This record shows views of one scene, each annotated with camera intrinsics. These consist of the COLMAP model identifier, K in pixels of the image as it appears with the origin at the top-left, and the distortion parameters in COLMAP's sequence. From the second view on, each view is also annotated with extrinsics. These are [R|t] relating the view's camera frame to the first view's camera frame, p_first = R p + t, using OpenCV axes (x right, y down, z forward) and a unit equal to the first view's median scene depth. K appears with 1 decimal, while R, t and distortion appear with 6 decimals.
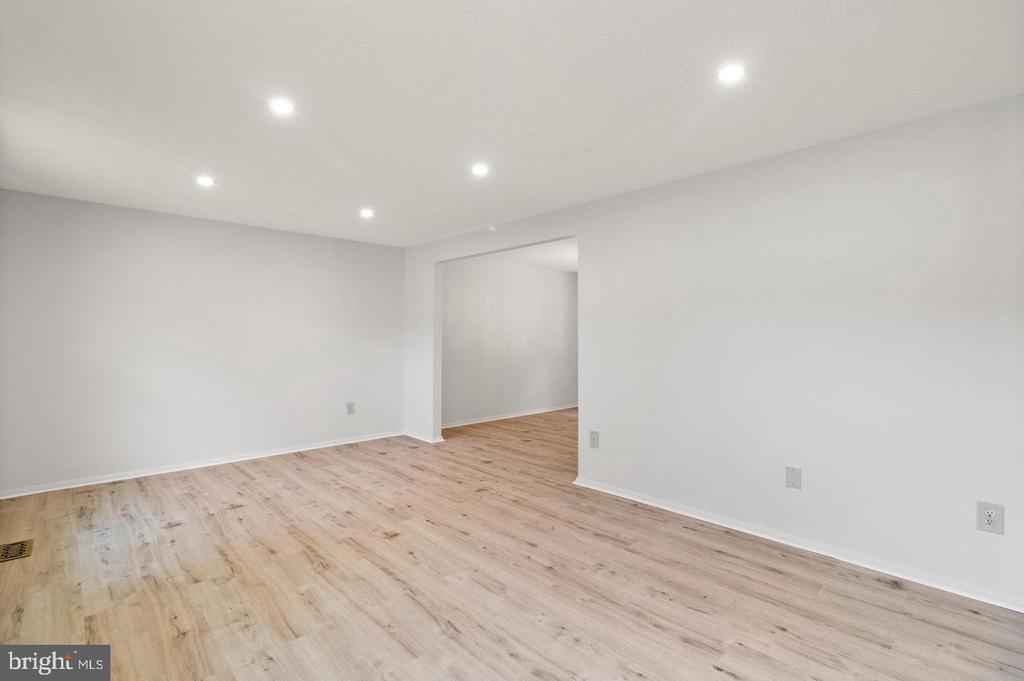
lens RADIAL K [[475.4, 0, 512.0], [0, 475.4, 340.5], [0, 0, 1]] dist [-0.000200, 0.000313]
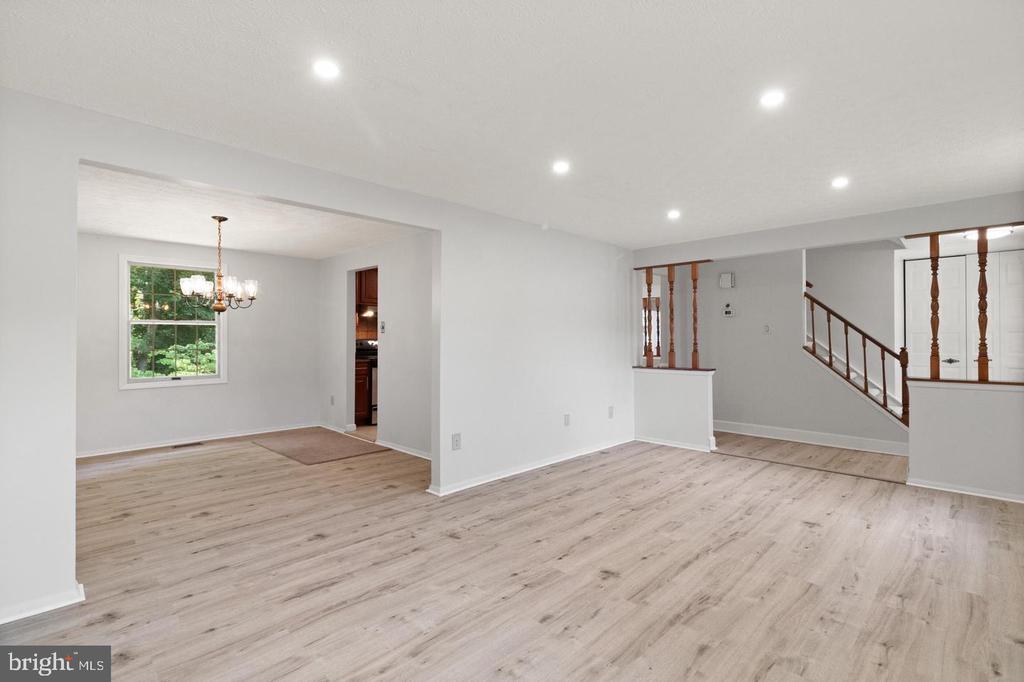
lens RADIAL K [[477.4, 0, 512.0], [0, 477.4, 341.0], [0, 0, 1]] dist [0.003097, -0.000409]
pose [[-0.030387, -0.005919, 0.999521, -1.115189], [0.008267, 0.999947, 0.006173, -0.013115], [-0.999504, 0.008451, -0.030337, 1.212820]]
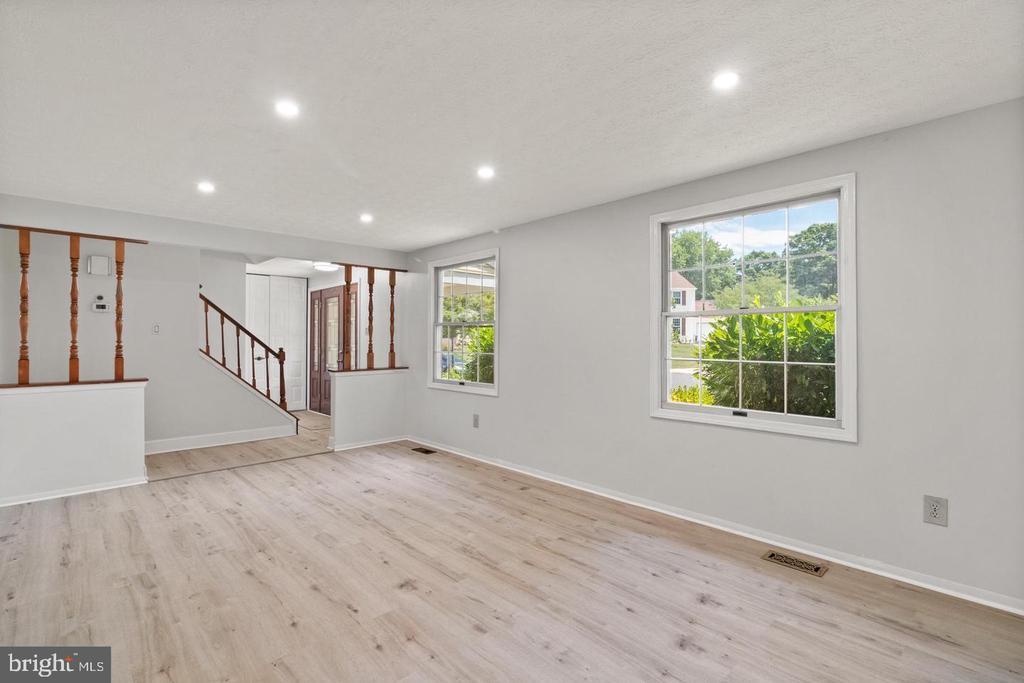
lens RADIAL K [[474.2, 0, 512.0], [0, 474.2, 341.5], [0, 0, 1]] dist [0.003609, 0.000915]
pose [[-0.999997, -0.002341, -0.000221, -0.439043], [-0.002343, 0.999963, 0.008250, -0.015553], [0.000202, 0.008250, -0.999966, 1.839350]]
